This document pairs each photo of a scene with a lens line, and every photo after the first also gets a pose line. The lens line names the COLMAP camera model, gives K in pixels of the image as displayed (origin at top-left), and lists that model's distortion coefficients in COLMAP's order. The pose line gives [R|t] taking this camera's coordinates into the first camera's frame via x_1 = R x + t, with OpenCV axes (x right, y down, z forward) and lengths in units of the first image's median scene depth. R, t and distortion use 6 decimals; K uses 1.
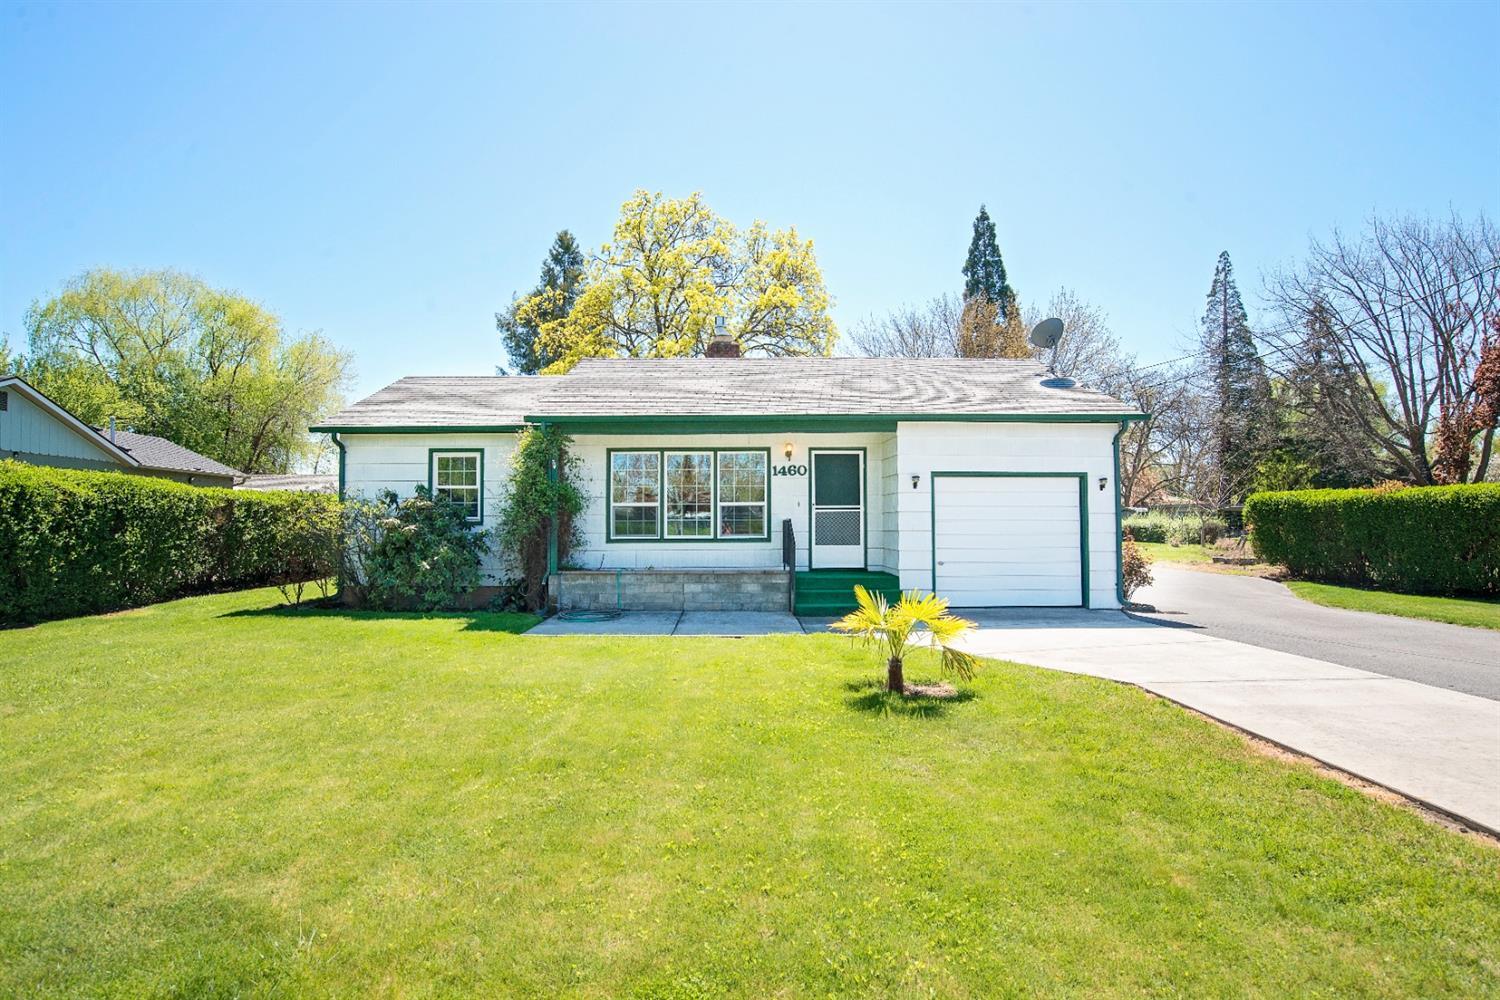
lens RADIAL K [[766.0, 0, 744.3], [0, 766.0, 499.2], [0, 0, 1]] dist [-0.066470, 0.020824]
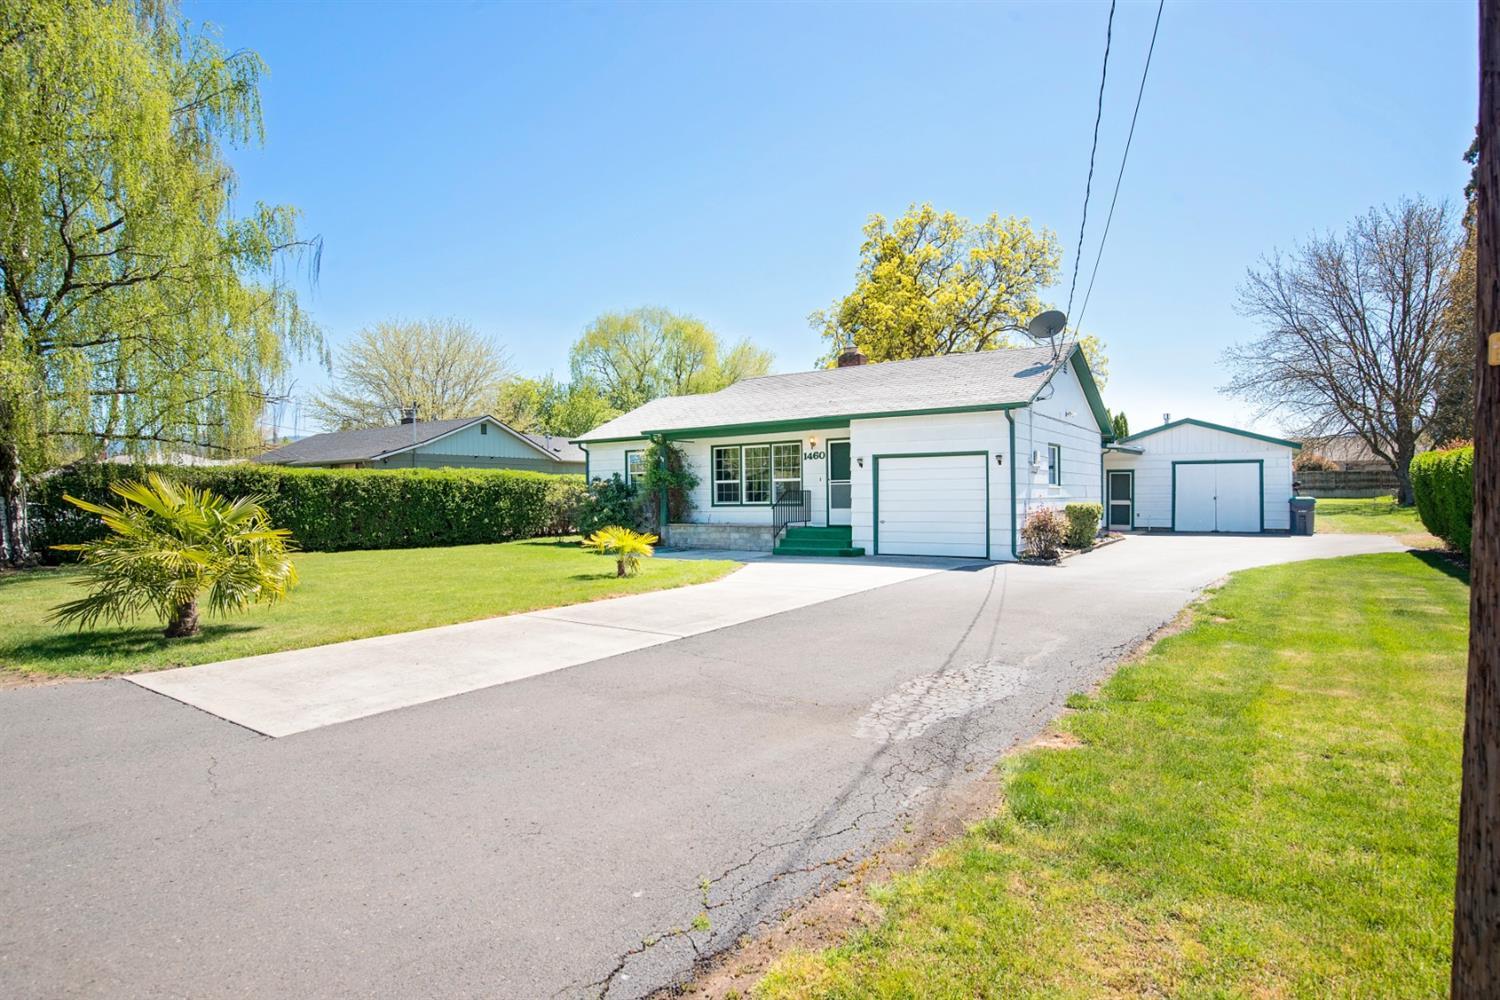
lens RADIAL K [[787.3, 0, 750.0], [0, 787.3, 500.0], [0, 0, 1]] dist [-0.033037, -0.000206]
pose [[0.814079, -0.003748, -0.580742, 0.835608], [0.028153, 0.999058, 0.033017, -0.007695], [0.580071, -0.043228, 0.813418, -0.261395]]
